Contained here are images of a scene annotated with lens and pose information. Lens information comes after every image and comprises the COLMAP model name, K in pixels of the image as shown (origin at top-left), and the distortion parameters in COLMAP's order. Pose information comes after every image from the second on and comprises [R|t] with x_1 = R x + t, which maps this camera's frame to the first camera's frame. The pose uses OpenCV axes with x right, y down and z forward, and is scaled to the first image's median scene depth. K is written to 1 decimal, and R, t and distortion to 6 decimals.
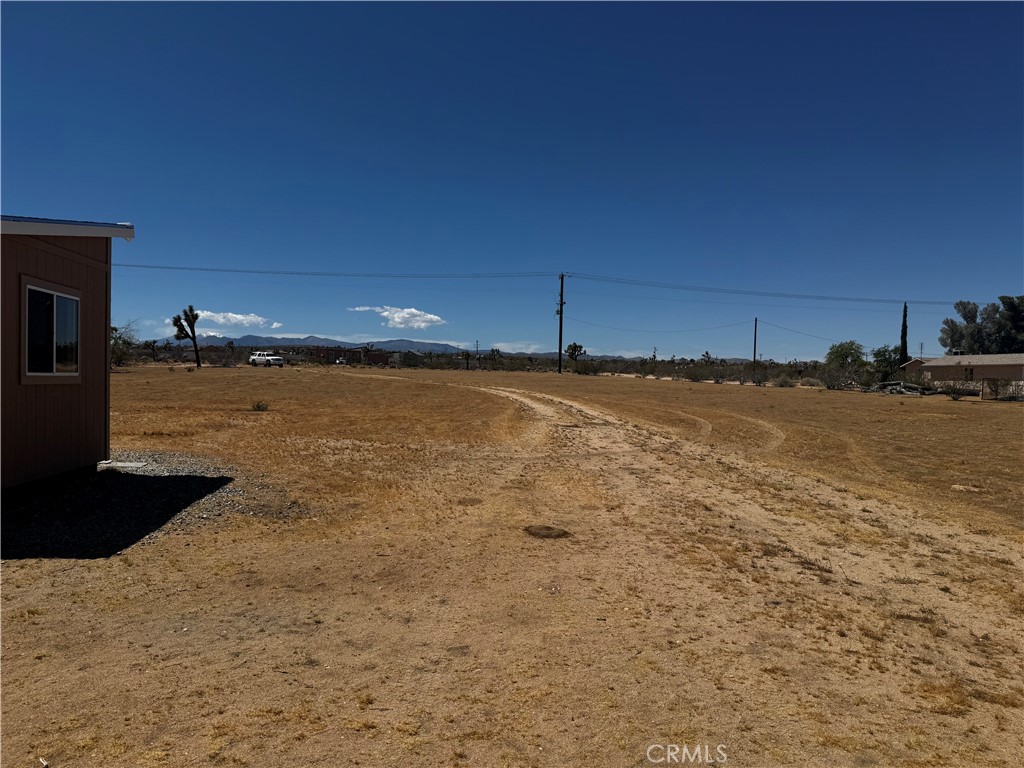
lens RADIAL K [[691.9, 0, 512.0], [0, 691.9, 384.0], [0, 0, 1]] dist [0.077381, -0.000361]
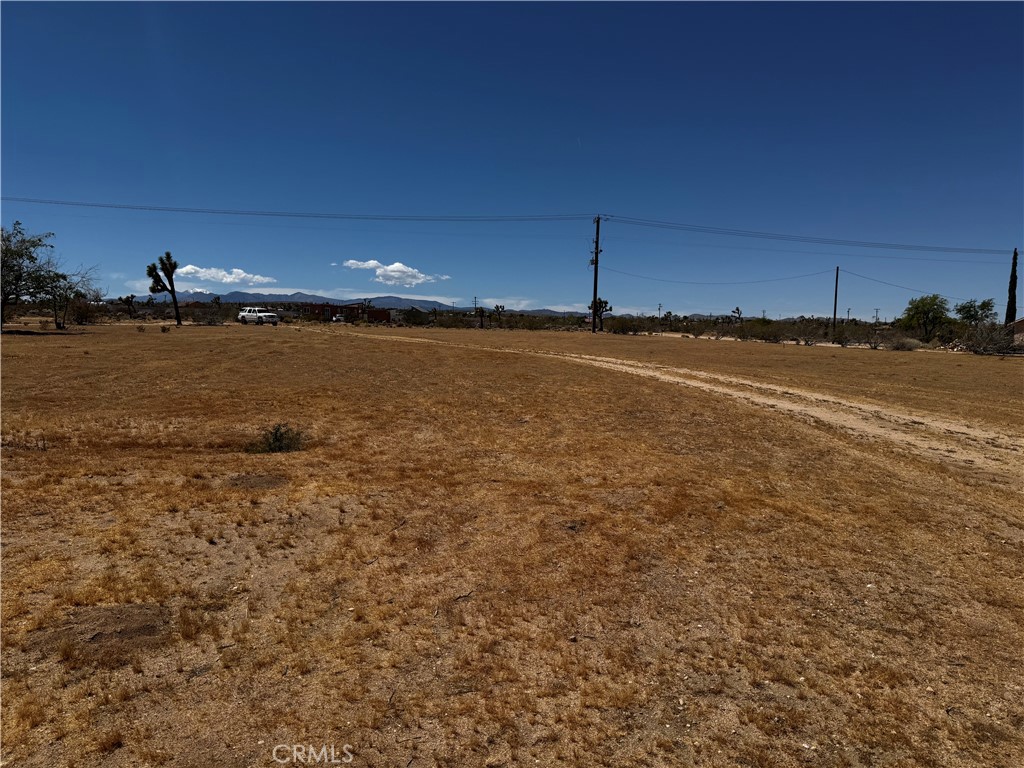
lens RADIAL K [[686.8, 0, 512.0], [0, 686.8, 384.0], [0, 0, 1]] dist [0.038931, -0.002657]
pose [[0.999832, -0.001514, 0.018281, -0.050809], [0.000366, 0.998035, 0.062655, -0.004919], [-0.018340, -0.062637, 0.997868, 0.130612]]
